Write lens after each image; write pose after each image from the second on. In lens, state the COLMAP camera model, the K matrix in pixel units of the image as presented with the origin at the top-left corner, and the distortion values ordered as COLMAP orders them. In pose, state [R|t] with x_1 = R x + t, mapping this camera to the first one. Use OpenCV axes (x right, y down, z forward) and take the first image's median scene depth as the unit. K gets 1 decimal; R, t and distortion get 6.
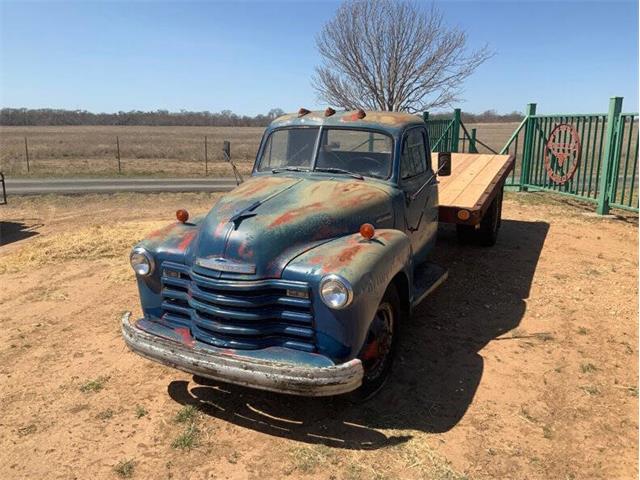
lens RADIAL K [[521.8, 0, 318.7], [0, 521.8, 236.3], [0, 0, 1]] dist [0.057089, -0.103691]
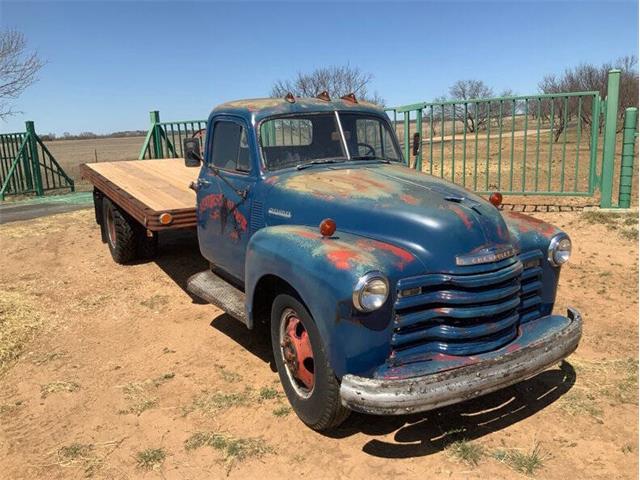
lens RADIAL K [[521.8, 0, 315.0], [0, 521.8, 237.1], [0, 0, 1]] dist [0.057089, -0.103691]
pose [[0.564205, -0.191674, 0.803078, -1.001734], [0.218874, 0.972601, 0.078364, -0.102036], [-0.796095, 0.131559, 0.590699, 0.682199]]
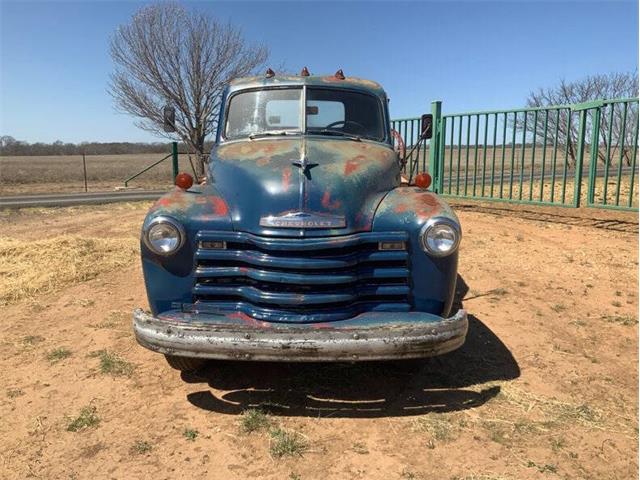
lens RADIAL K [[521.8, 0, 315.4], [0, 521.8, 237.5], [0, 0, 1]] dist [0.057089, -0.103691]
pose [[0.902067, -0.074745, 0.425075, -0.494847], [0.095401, 0.995059, -0.027484, 0.100582], [-0.420921, 0.065345, 0.904741, 0.243509]]
